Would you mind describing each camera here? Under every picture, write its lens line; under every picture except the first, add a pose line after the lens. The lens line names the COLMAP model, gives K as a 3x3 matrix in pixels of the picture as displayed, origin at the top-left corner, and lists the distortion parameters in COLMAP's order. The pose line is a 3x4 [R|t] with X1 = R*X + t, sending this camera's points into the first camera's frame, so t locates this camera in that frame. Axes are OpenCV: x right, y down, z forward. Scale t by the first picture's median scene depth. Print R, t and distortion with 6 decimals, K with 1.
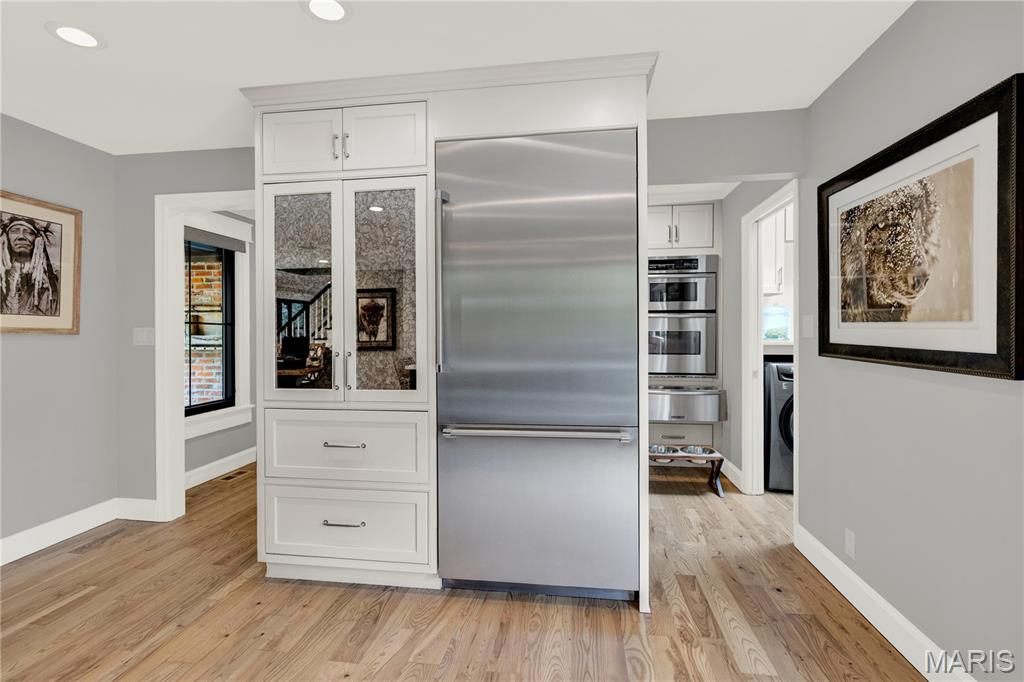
lens RADIAL K [[479.1, 0, 509.7], [0, 479.1, 330.4], [0, 0, 1]] dist [0.000172, -0.000011]
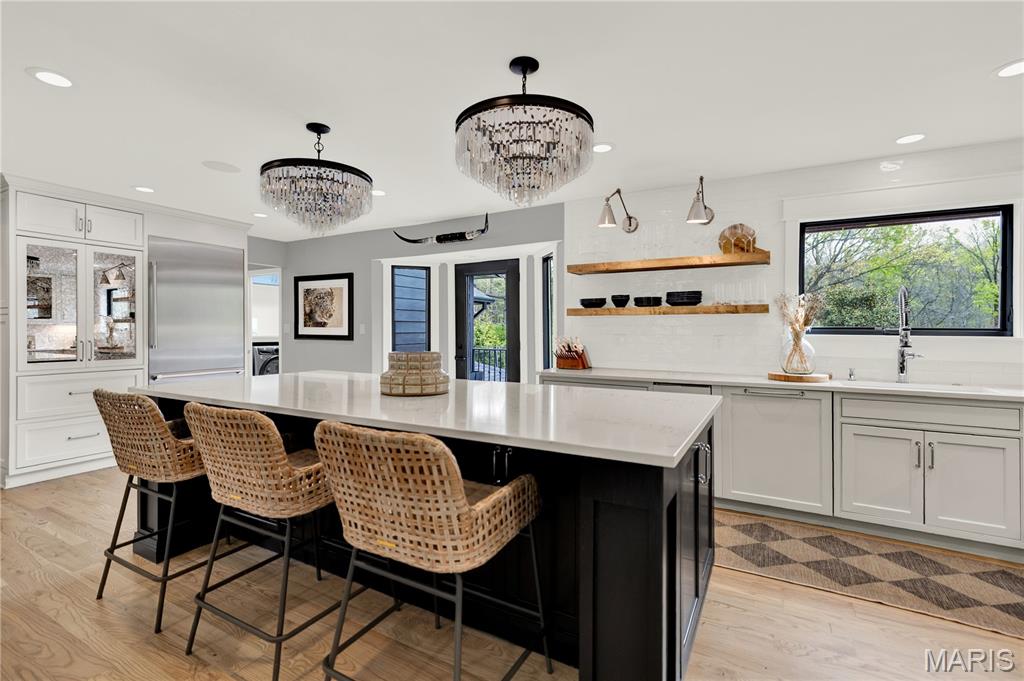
lens RADIAL K [[467.6, 0, 507.5], [0, 467.6, 328.1], [0, 0, 1]] dist [0.005993, 0.000584]
pose [[0.365503, 0.008257, 0.930774, -1.494550], [-0.000265, 0.999962, -0.008767, 0.013798], [-0.930810, 0.002958, 0.365491, -1.179669]]
